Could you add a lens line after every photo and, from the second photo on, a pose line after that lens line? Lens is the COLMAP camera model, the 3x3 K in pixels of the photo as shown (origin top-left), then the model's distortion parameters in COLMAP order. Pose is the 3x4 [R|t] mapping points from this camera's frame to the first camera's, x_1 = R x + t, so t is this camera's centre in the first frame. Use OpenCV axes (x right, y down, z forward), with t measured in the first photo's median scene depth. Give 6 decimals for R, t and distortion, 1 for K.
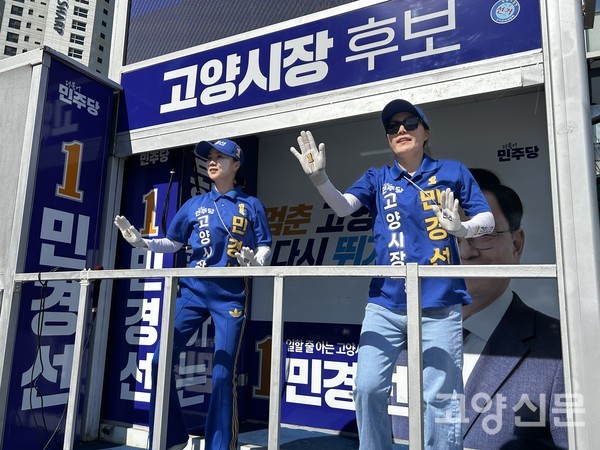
lens RADIAL K [[489.5, 0, 300.0], [0, 489.5, 225.0], [0, 0, 1]] dist [0.026140, -0.001069]
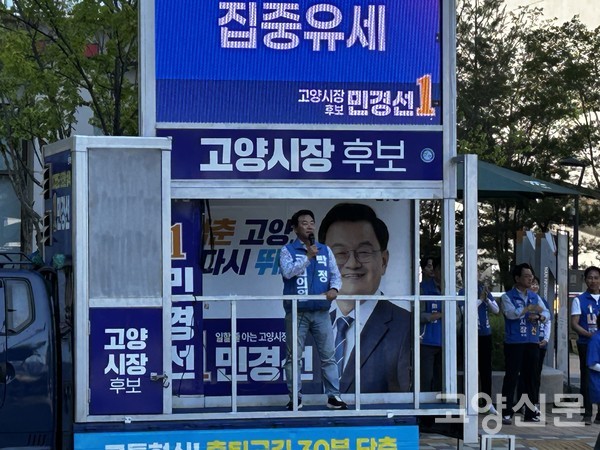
lens RADIAL K [[2333.5, 0, 300.0], [0, 2333.5, 225.0], [0, 0, 1]] dist [0.120201, -1.933563]
pose [[0.744392, -0.019653, 0.667453, -4.658754], [-0.100921, 0.984773, 0.141551, -1.085196], [-0.660072, -0.172730, 0.731074, -4.146307]]
